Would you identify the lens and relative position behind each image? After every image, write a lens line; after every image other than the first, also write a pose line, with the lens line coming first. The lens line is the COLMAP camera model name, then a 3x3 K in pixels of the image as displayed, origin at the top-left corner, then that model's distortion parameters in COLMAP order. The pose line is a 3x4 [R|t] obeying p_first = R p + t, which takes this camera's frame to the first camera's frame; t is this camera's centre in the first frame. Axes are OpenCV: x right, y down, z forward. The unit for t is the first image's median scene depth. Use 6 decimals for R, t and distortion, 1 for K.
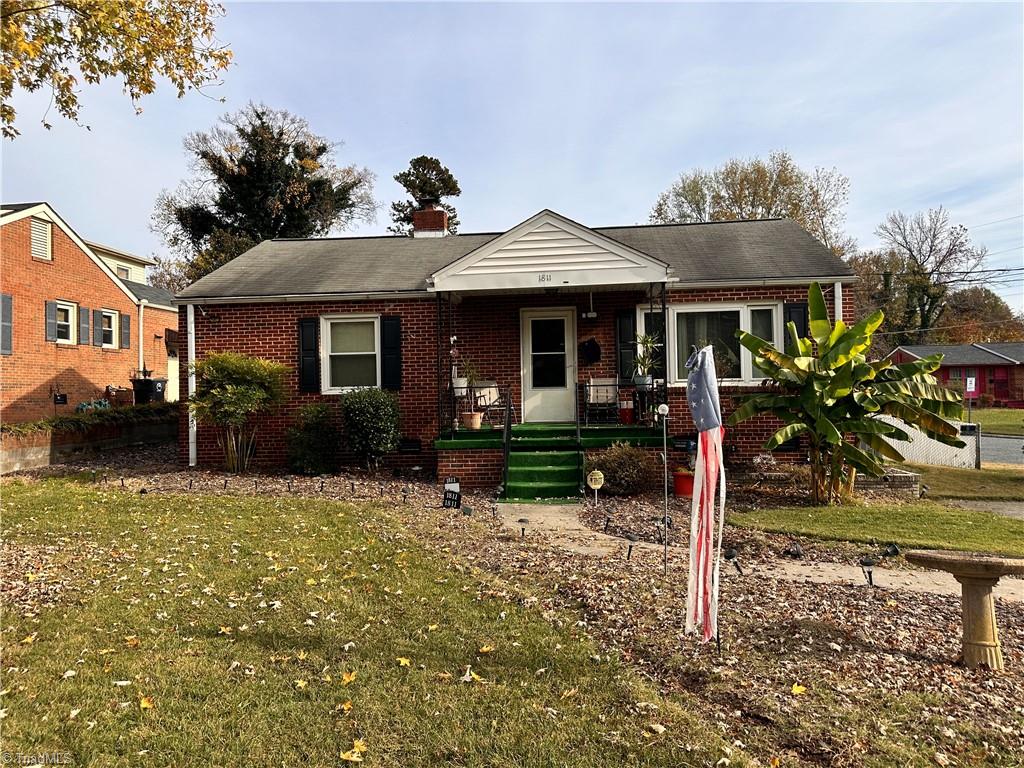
lens RADIAL K [[718.1, 0, 512.0], [0, 718.1, 384.0], [0, 0, 1]] dist [0.102724, -0.142766]
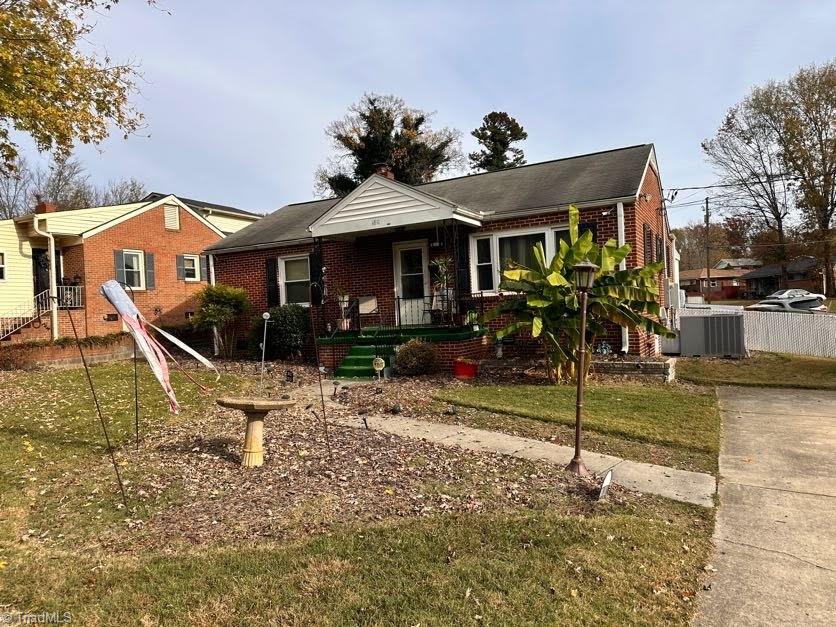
lens RADIAL K [[574.8, 0, 417.4], [0, 574.8, 340.0], [0, 0, 1]] dist [0.105219, -0.135974]
pose [[0.922837, -0.006814, -0.385130, 0.346296], [0.037102, 0.996767, 0.071267, 0.002840], [0.383399, -0.080057, 0.920106, -0.014443]]
